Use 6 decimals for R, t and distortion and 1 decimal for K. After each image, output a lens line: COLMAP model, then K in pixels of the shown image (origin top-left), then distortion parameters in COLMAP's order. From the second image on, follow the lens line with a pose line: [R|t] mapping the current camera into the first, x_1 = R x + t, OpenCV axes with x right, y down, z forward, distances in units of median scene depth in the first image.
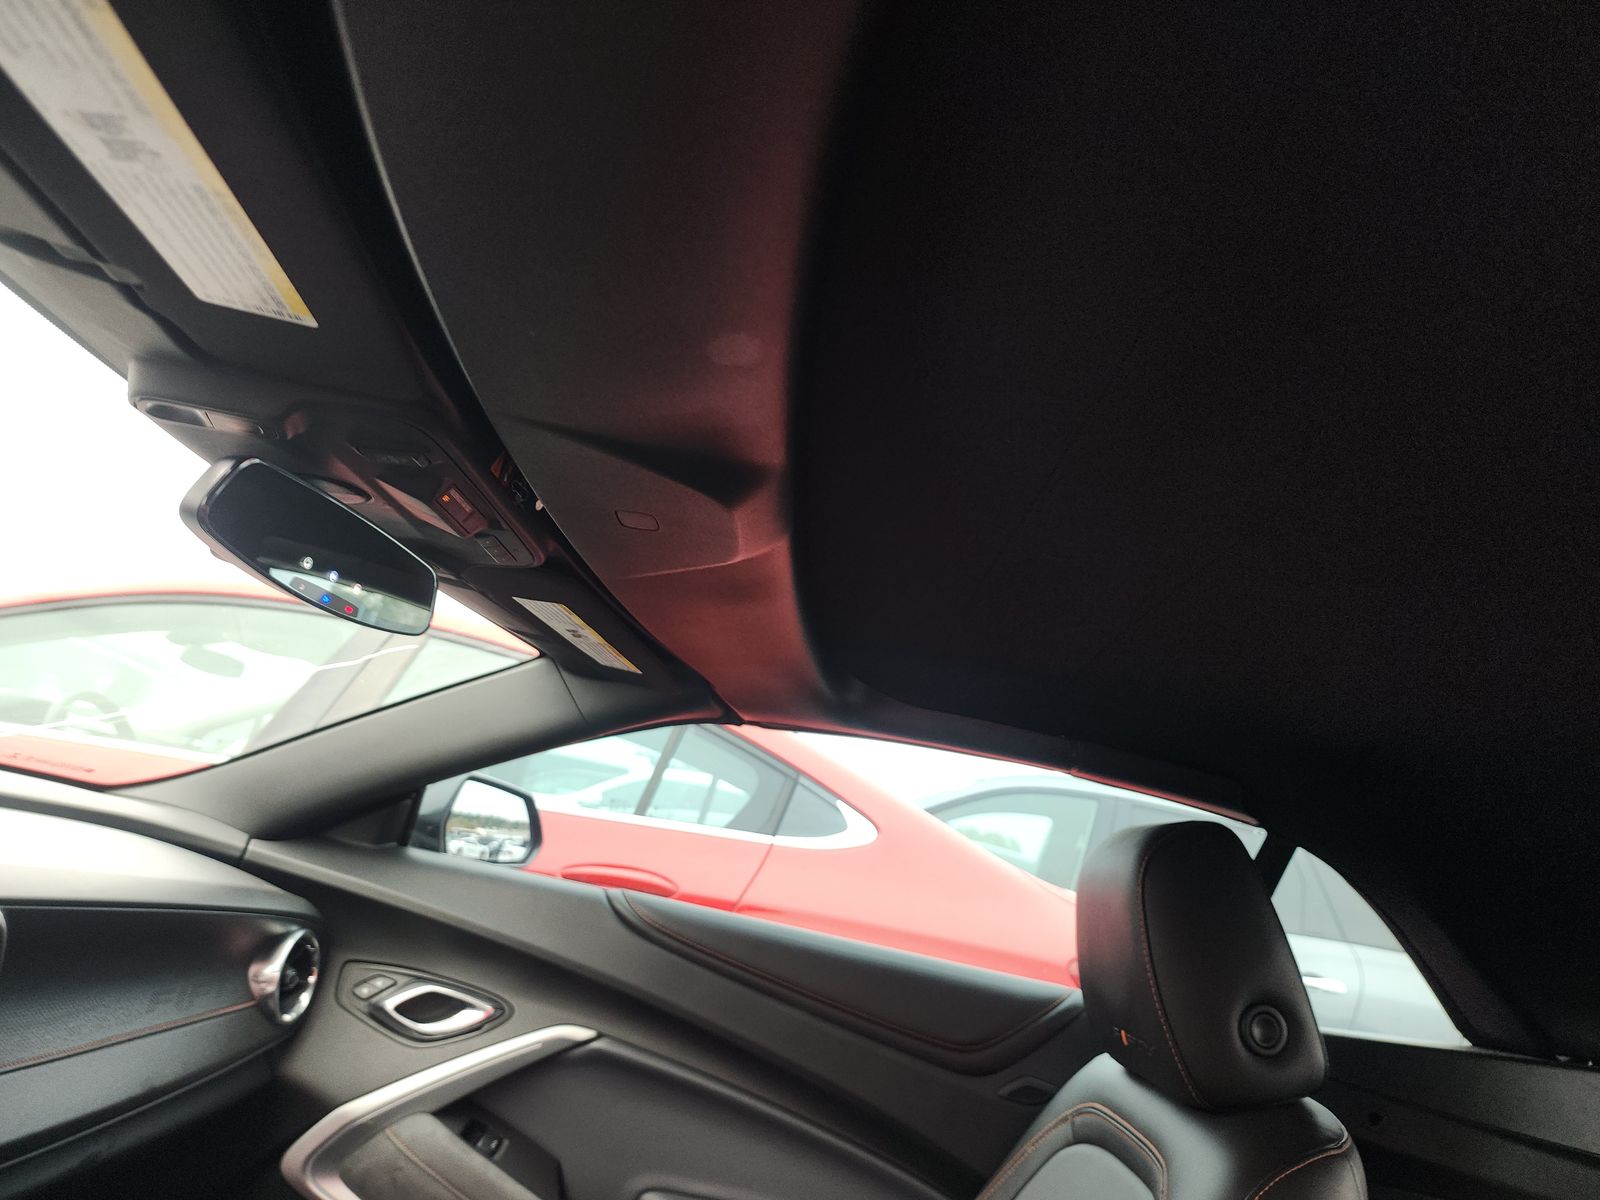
lens RADIAL K [[1098.5, 0, 806.3], [0, 1098.5, 572.9], [0, 0, 1]] dist [-0.008422, -0.008098]
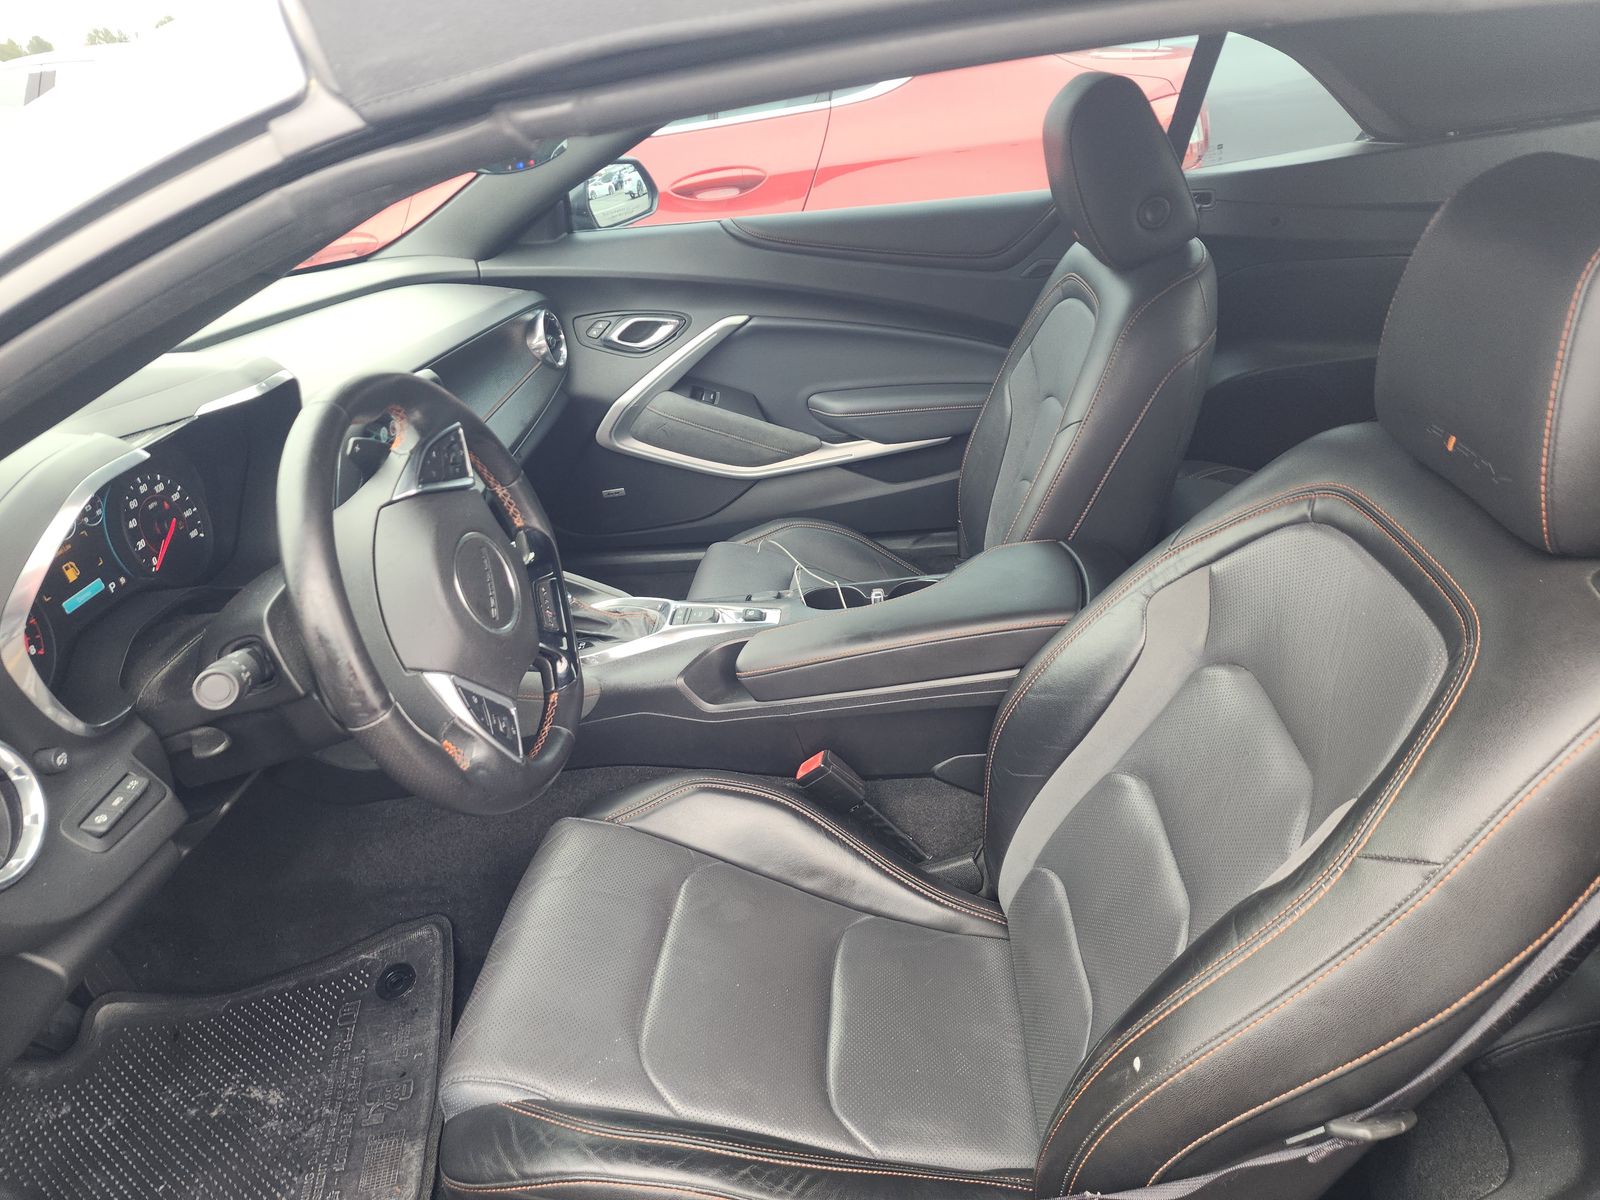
lens RADIAL K [[1091.3, 0, 800.0], [0, 1091.3, 600.0], [0, 0, 1]] dist [-0.001120, -0.000701]
pose [[0.955811, -0.225178, -0.188998, 0.076389], [0.293898, 0.716557, 0.632590, -0.240539], [-0.007018, -0.660183, 0.751072, -0.406475]]
